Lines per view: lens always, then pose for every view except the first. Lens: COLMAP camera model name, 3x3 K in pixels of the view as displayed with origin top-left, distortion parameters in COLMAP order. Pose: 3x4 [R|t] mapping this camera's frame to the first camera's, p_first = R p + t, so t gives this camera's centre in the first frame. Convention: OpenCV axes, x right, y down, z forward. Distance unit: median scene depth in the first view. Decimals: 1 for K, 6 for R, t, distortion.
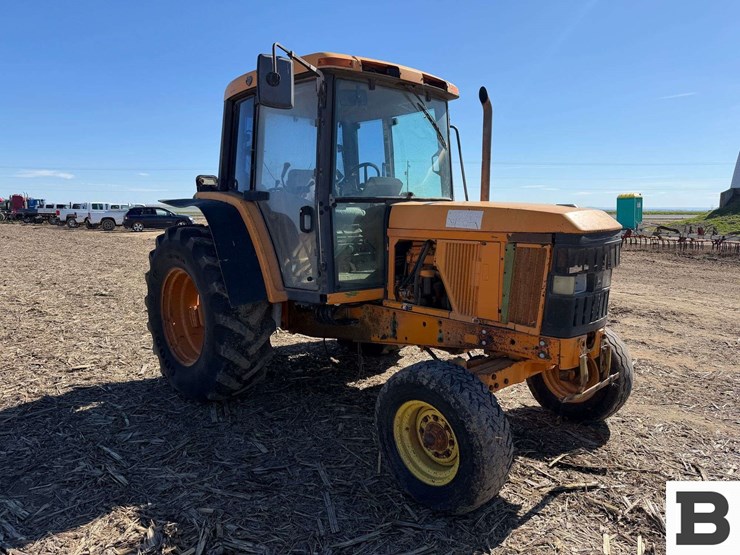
lens RADIAL K [[520.3, 0, 368.3], [0, 520.3, 293.8], [0, 0, 1]] dist [0.045761, -0.070441]
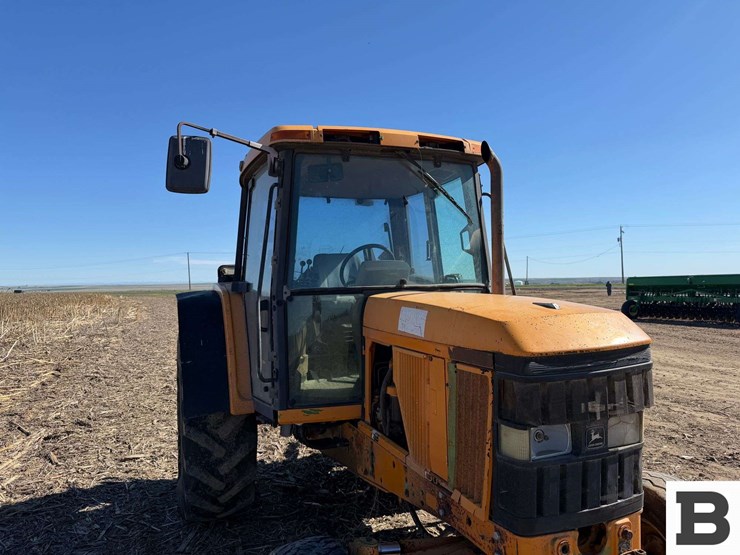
lens RADIAL K [[520.3, 0, 368.6], [0, 520.3, 274.5], [0, 0, 1]] dist [0.045761, -0.070441]
pose [[0.925156, -0.026405, -0.378667, 0.346354], [-0.039678, 0.985385, -0.165655, -0.075505], [0.377507, 0.168281, 0.910588, 0.285428]]
